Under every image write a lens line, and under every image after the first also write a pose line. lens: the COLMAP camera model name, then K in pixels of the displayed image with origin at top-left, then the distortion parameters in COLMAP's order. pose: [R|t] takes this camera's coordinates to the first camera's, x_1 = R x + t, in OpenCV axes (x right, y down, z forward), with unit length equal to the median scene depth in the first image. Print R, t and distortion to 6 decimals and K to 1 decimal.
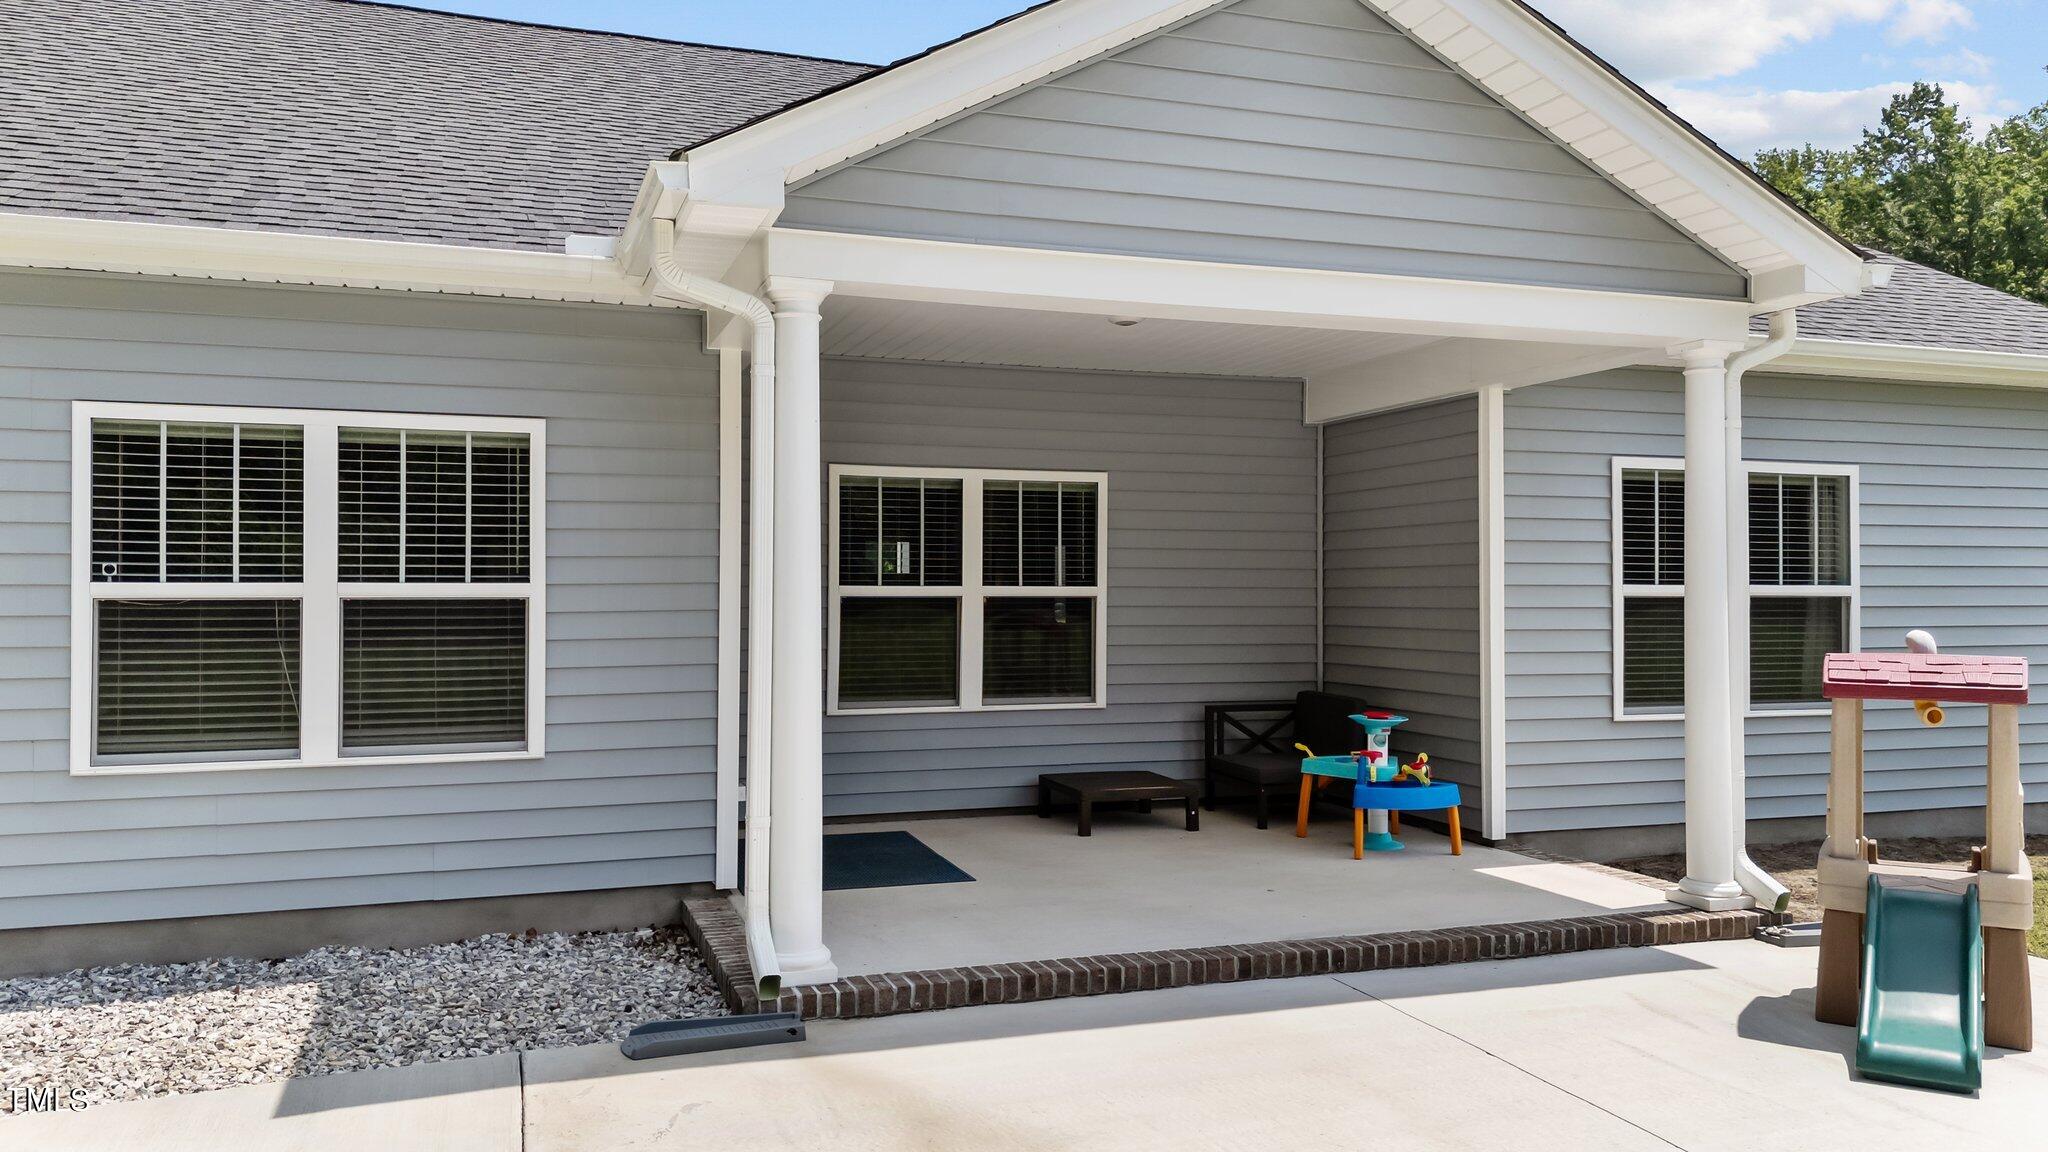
lens RADIAL K [[1505.5, 0, 1017.5], [0, 1505.5, 576.6], [0, 0, 1]] dist [0.103151, -0.132344]
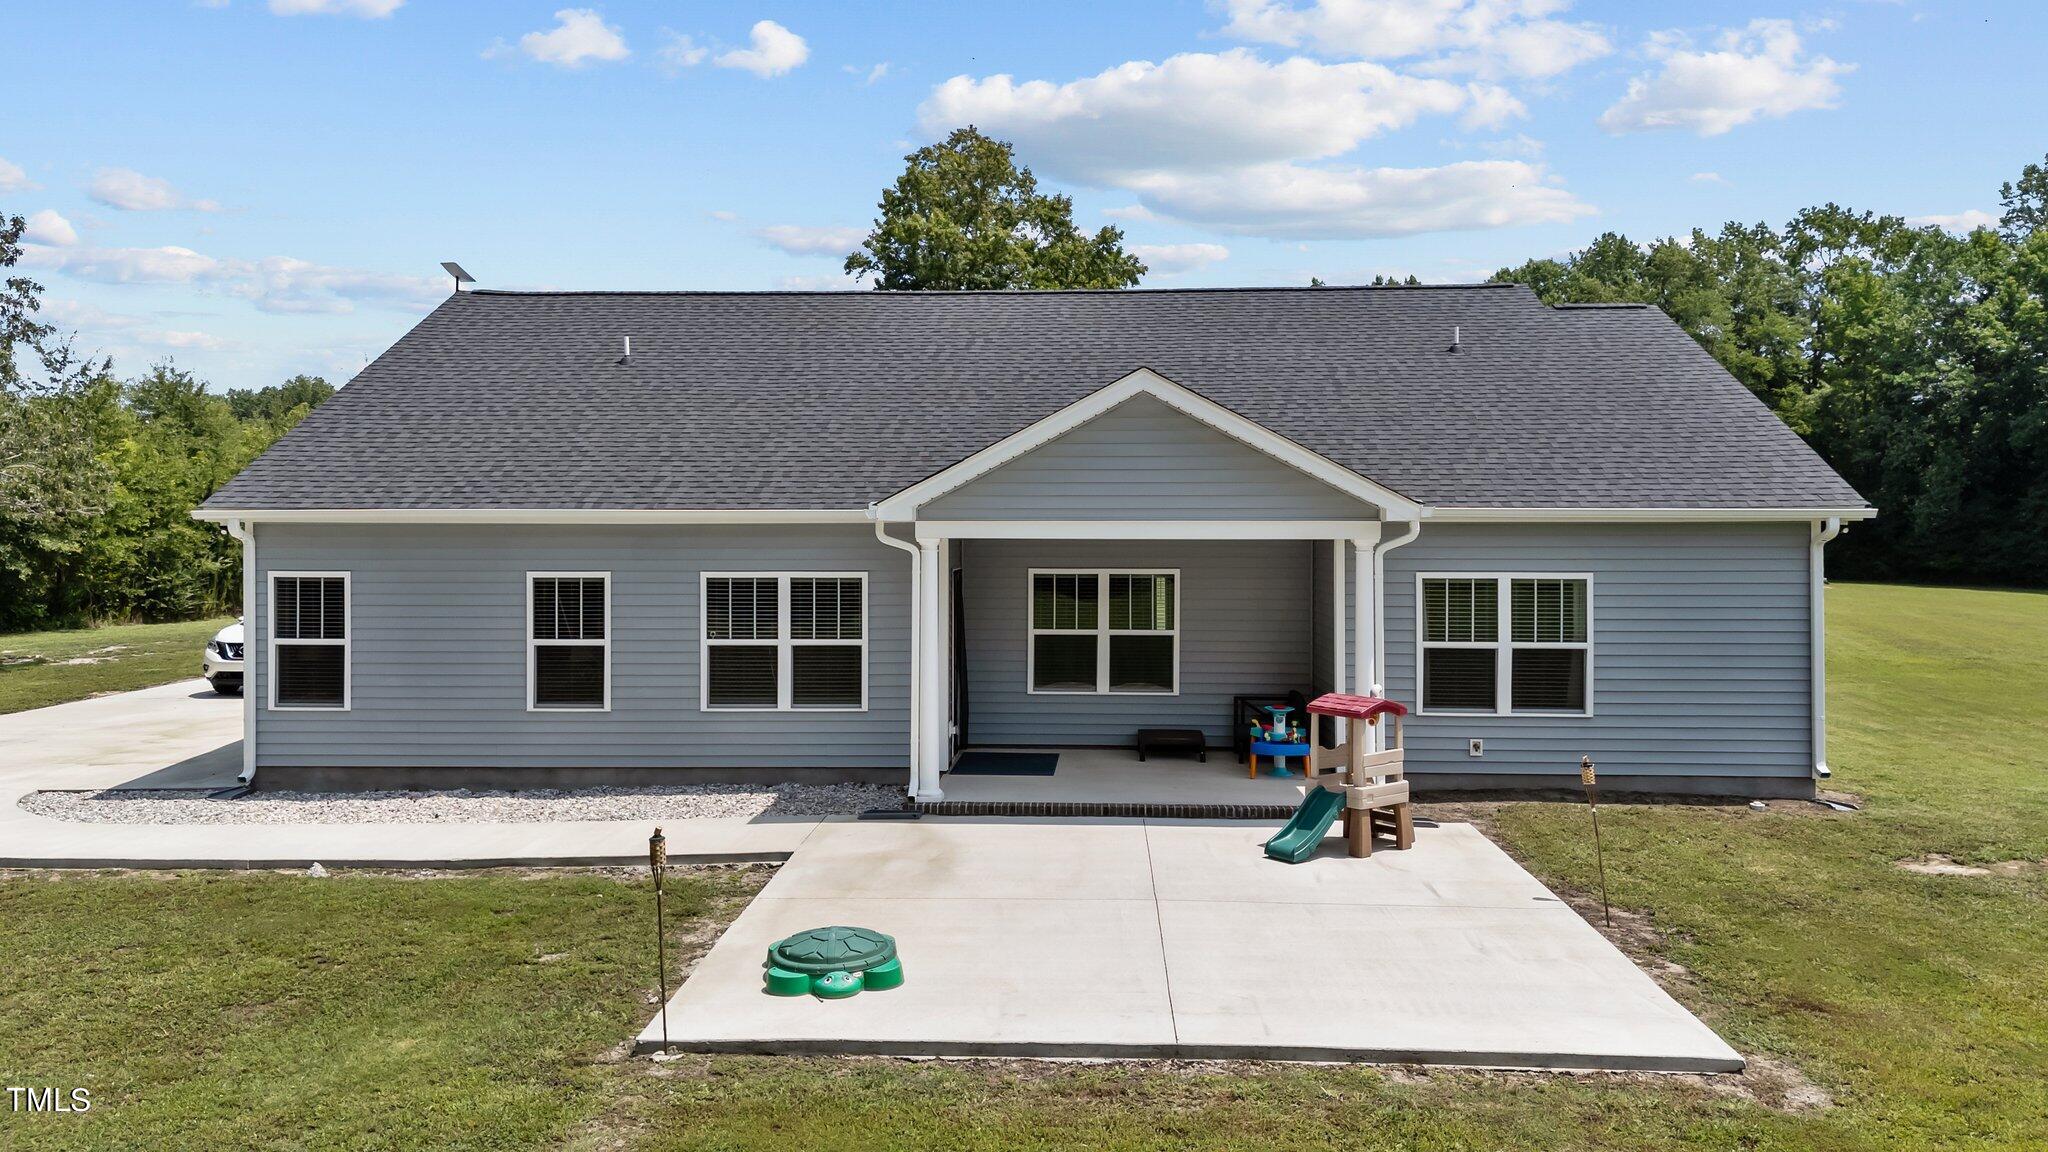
lens RADIAL K [[1518.0, 0, 1014.1], [0, 1518.0, 555.1], [0, 0, 1]] dist [0.101945, -0.144519]
pose [[0.926598, 0.004581, -0.376026, 0.838778], [0.004610, 0.999712, 0.023539, -0.191212], [0.376026, -0.023545, 0.926310, -1.181888]]
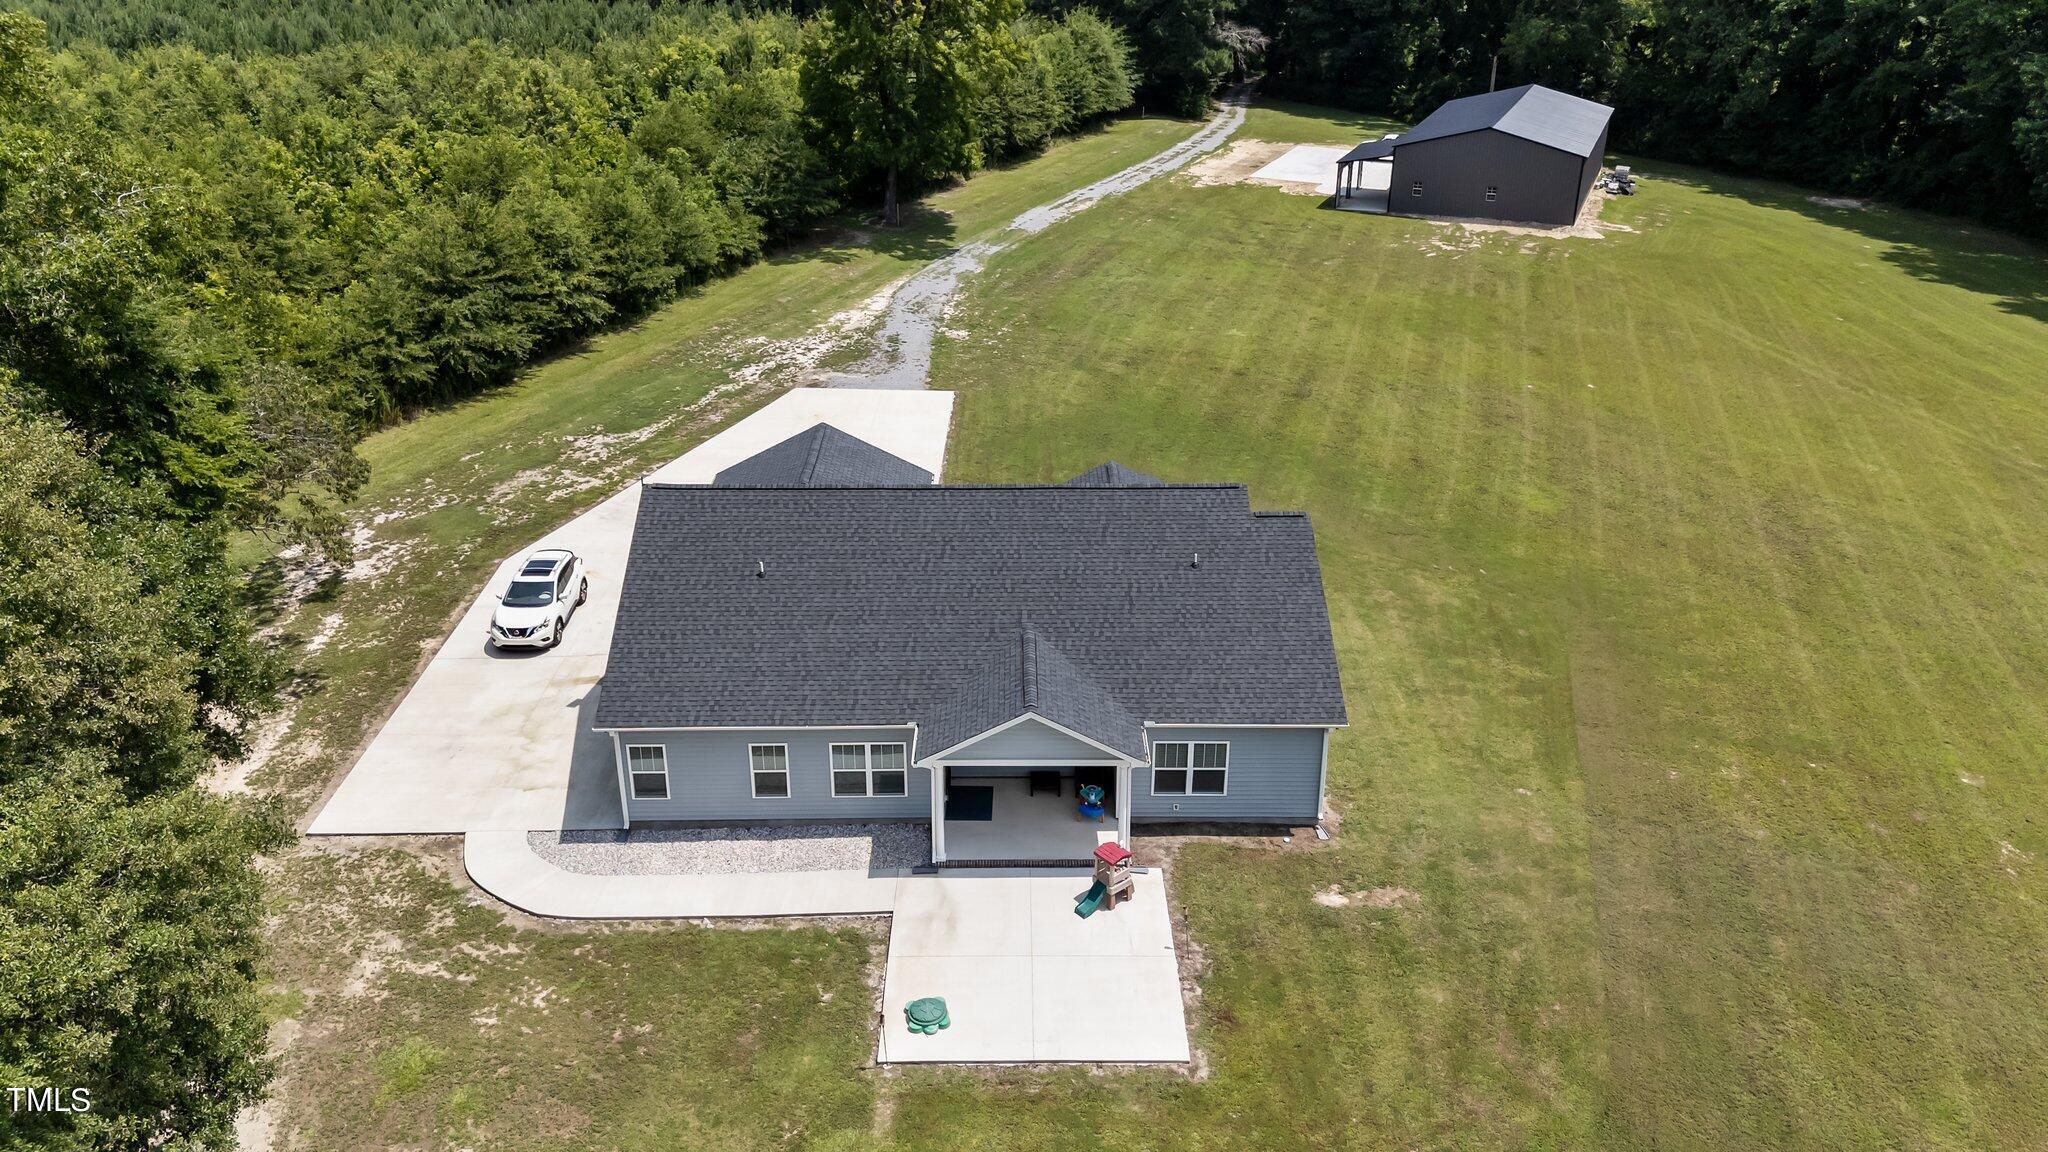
lens RADIAL K [[1505.5, 0, 1017.5], [0, 1505.5, 576.6], [0, 0, 1]] dist [0.103151, -0.132344]
pose [[0.946884, 0.134118, -0.292271, 1.553058], [0.003462, 0.904572, 0.426306, -2.933847], [0.321556, -0.404675, 0.856061, -3.211851]]
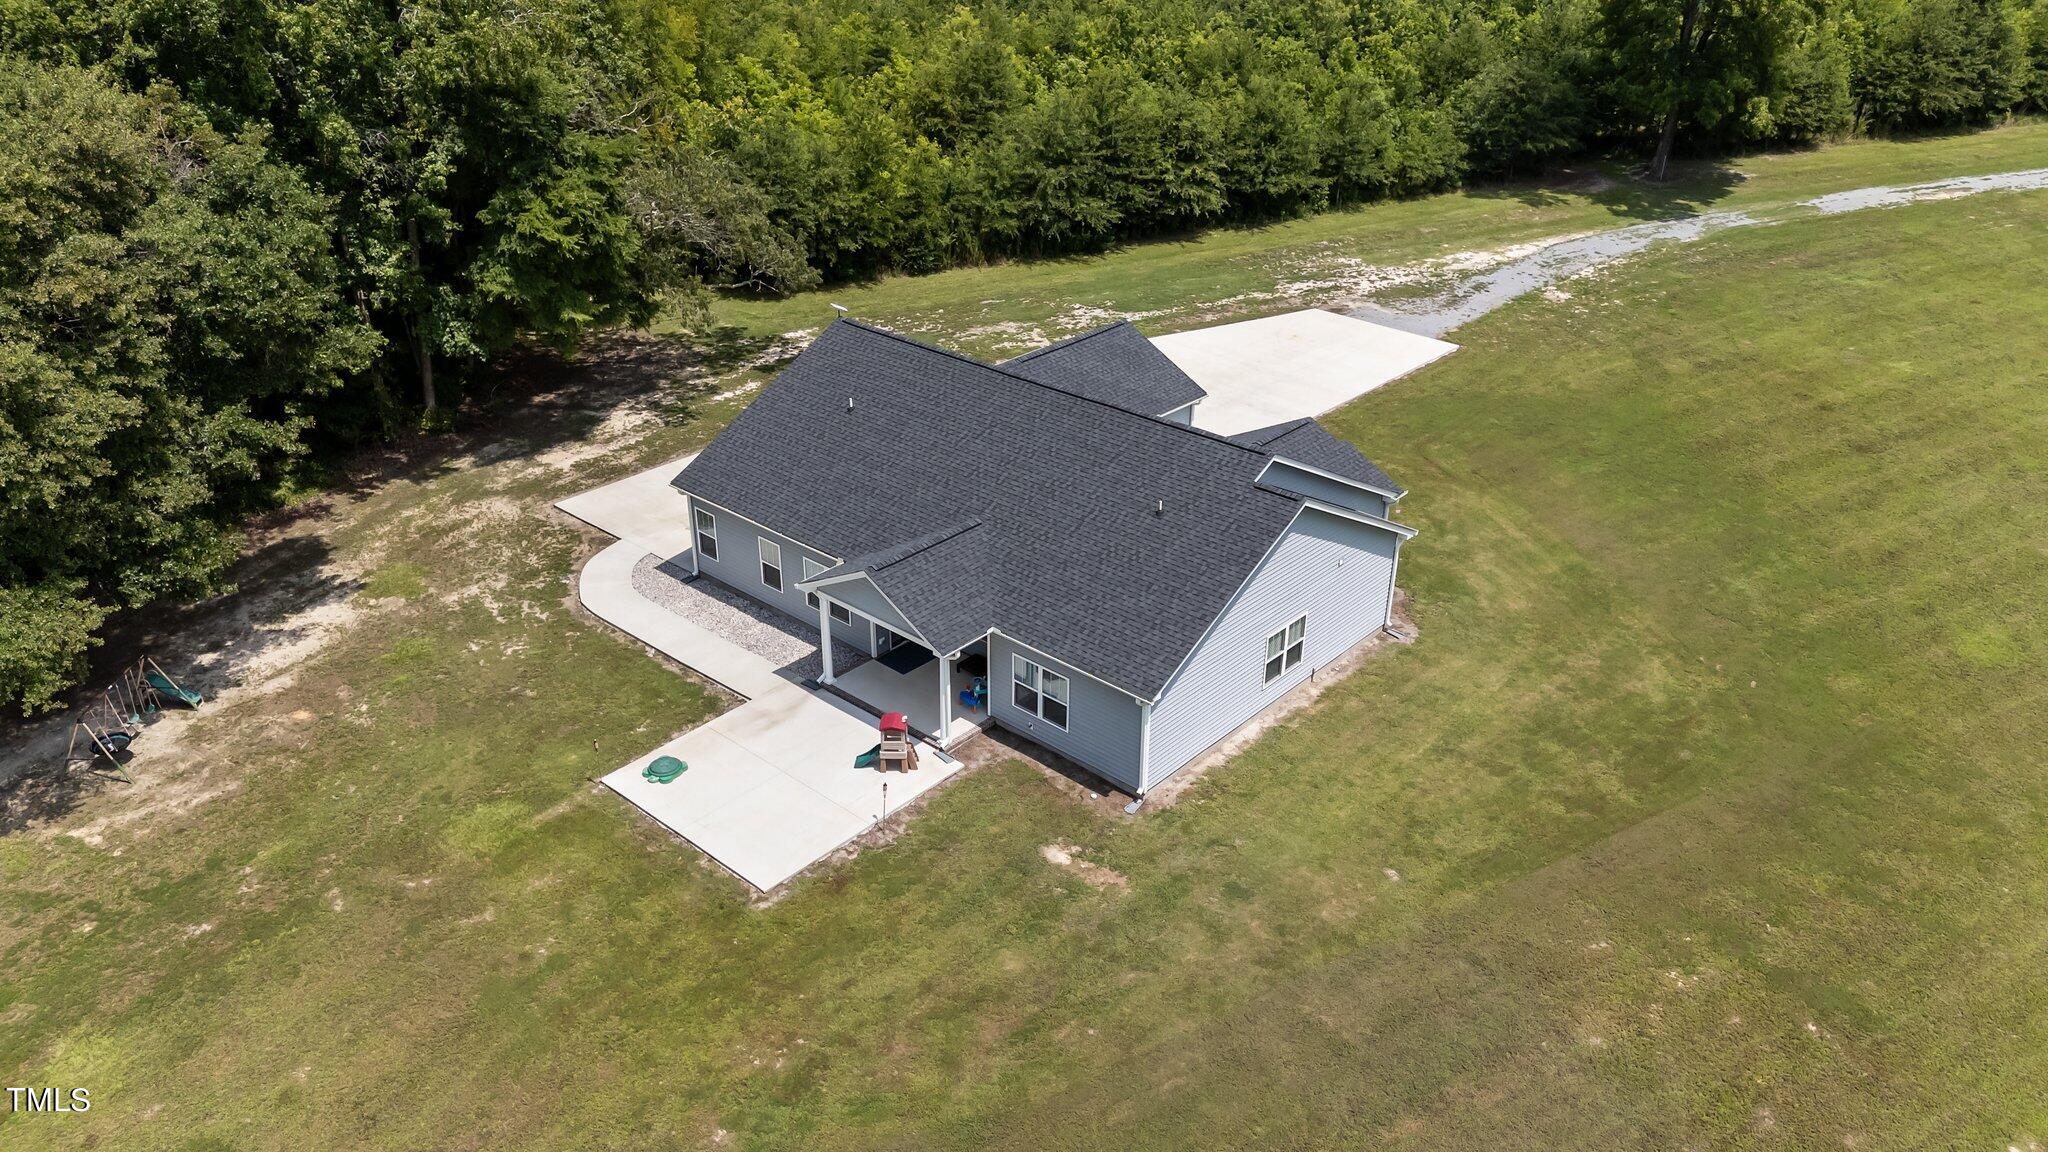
lens RADIAL K [[1505.5, 0, 1017.5], [0, 1505.5, 576.6], [0, 0, 1]] dist [0.103151, -0.132344]
pose [[0.479621, 0.405763, -0.778023, 4.678090], [0.004671, 0.885467, 0.464678, -2.893992], [0.877463, -0.226504, 0.422794, -0.918110]]
